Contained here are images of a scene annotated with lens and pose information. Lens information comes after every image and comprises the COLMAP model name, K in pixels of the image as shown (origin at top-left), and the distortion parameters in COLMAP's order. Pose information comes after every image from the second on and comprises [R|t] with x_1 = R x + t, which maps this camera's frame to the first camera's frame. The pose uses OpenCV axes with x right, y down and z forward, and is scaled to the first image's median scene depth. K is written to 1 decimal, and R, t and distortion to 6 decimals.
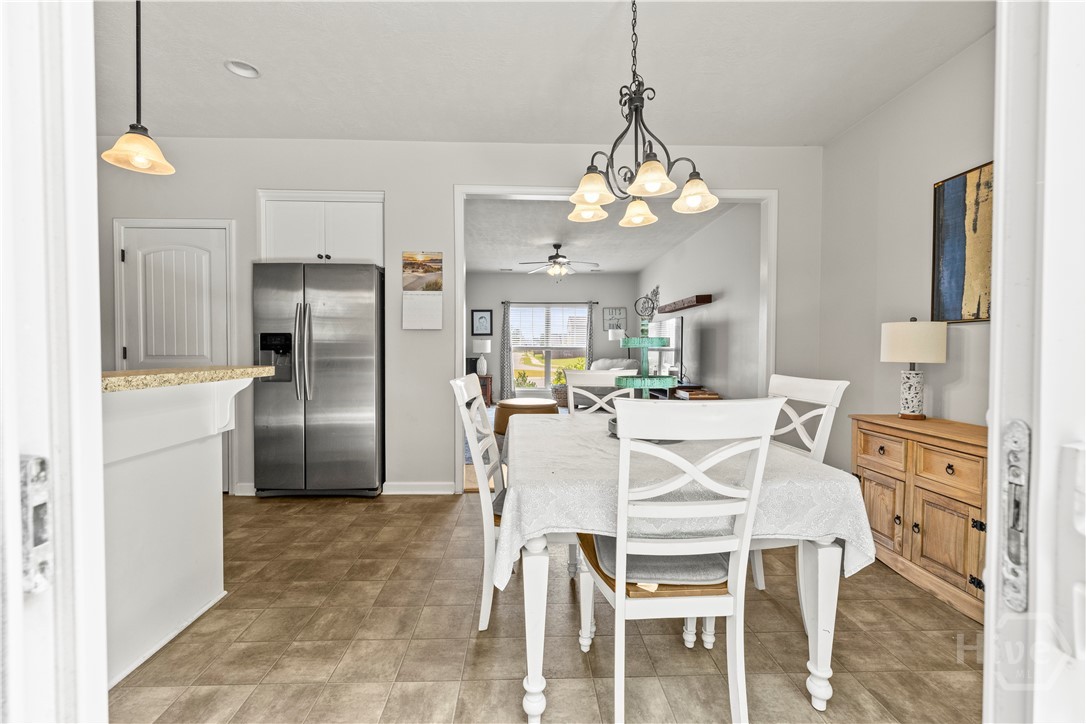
lens RADIAL K [[454.4, 0, 541.8], [0, 454.4, 360.2], [0, 0, 1]] dist [0.000241, 0.000801]
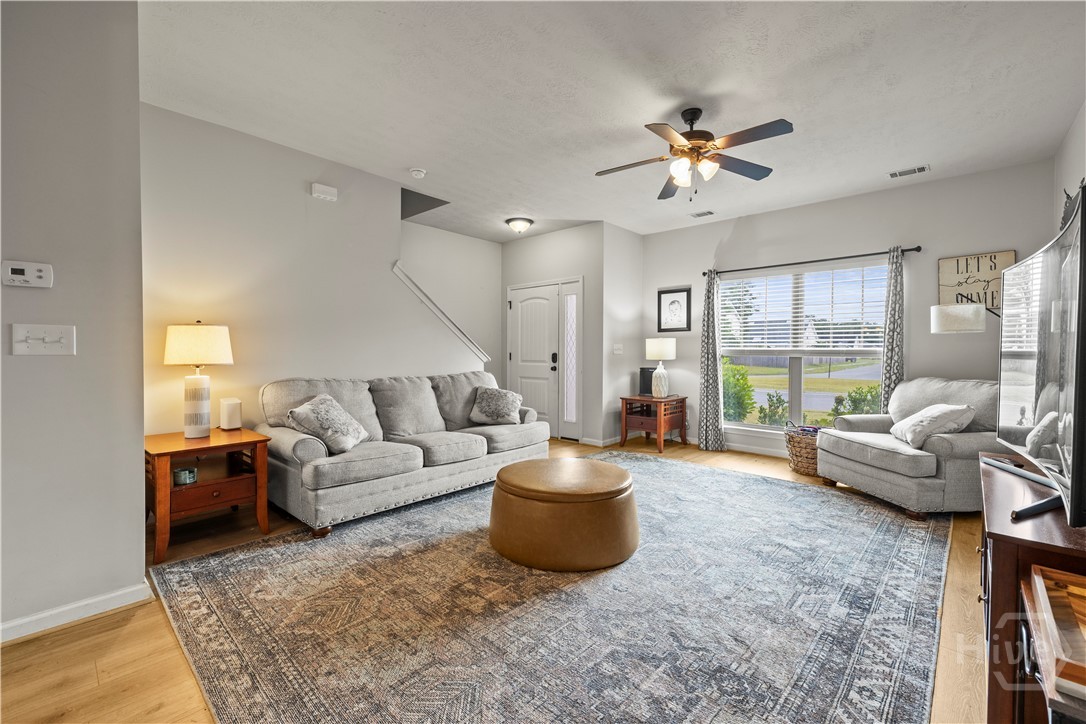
lens RADIAL K [[454.4, 0, 540.4], [0, 454.4, 360.0], [0, 0, 1]] dist [0.000241, 0.000801]
pose [[0.710756, 0.014421, -0.703291, 0.244763], [-0.019402, 0.999811, 0.000894, -0.018028], [0.703171, 0.013010, 0.710902, 0.618012]]
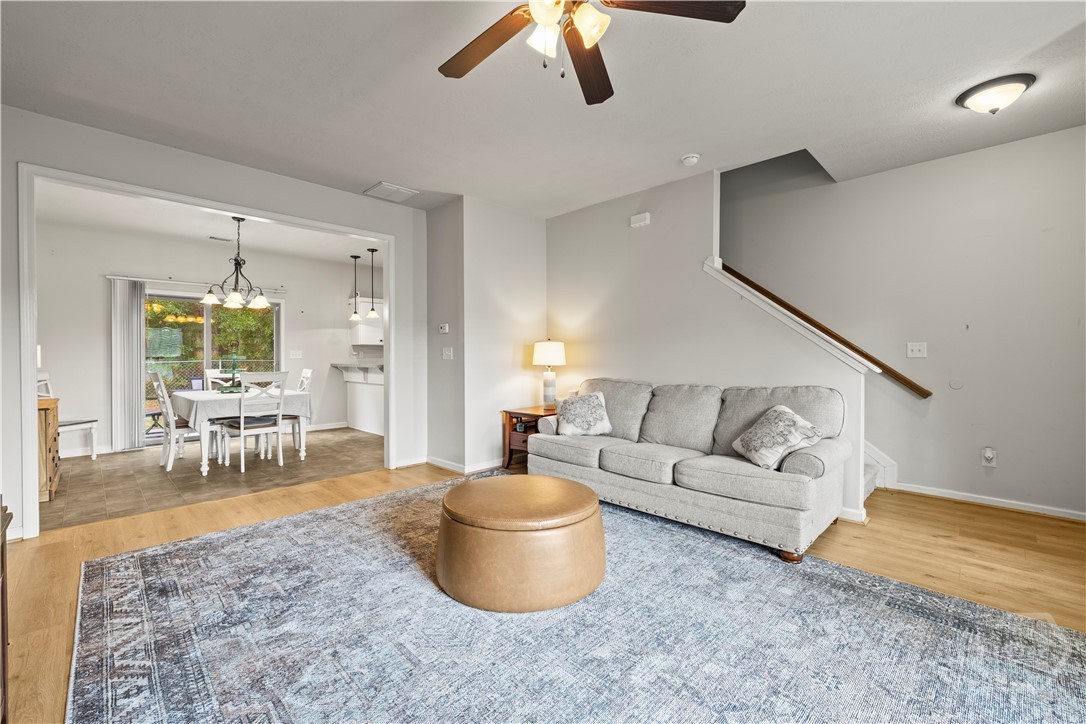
lens RADIAL K [[454.4, 0, 538.7], [0, 454.4, 357.0], [0, 0, 1]] dist [0.000241, 0.000801]
pose [[-0.735046, 0.000330, -0.678018, 0.208146], [-0.014256, 0.999771, 0.015942, -0.031372], [0.677868, 0.021384, -0.734873, 1.204518]]
